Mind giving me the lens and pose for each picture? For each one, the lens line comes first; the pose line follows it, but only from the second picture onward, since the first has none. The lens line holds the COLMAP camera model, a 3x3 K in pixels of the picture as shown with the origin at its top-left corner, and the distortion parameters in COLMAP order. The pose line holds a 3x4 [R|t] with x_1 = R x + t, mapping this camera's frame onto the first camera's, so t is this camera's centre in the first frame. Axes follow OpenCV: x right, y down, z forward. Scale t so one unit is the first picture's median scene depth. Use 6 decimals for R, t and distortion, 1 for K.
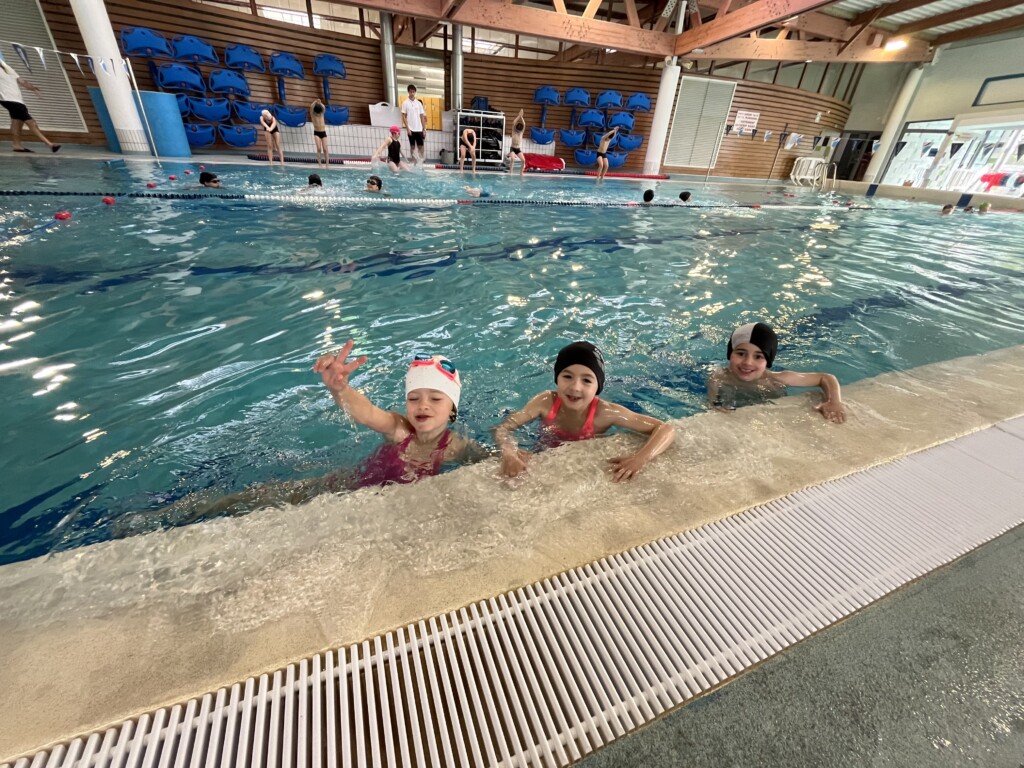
lens RADIAL K [[421.7, 0, 512.0], [0, 421.7, 384.0], [0, 0, 1]] dist [0.000973, 0.000009]
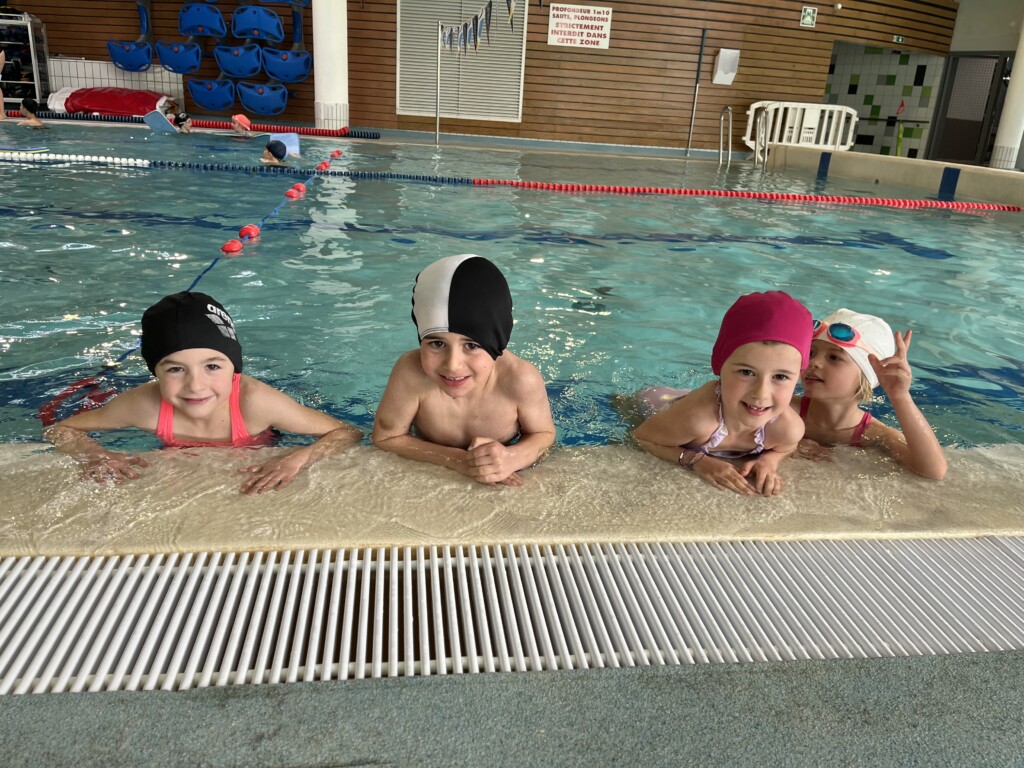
lens RADIAL K [[781.8, 0, 512.0], [0, 781.8, 384.0], [0, 0, 1]] dist [0.095218, -0.132966]
pose [[0.972717, 0.077561, -0.218645, 0.651208], [-0.116958, 0.977874, -0.173445, -0.082110], [0.200354, 0.194285, 0.960266, 0.225251]]
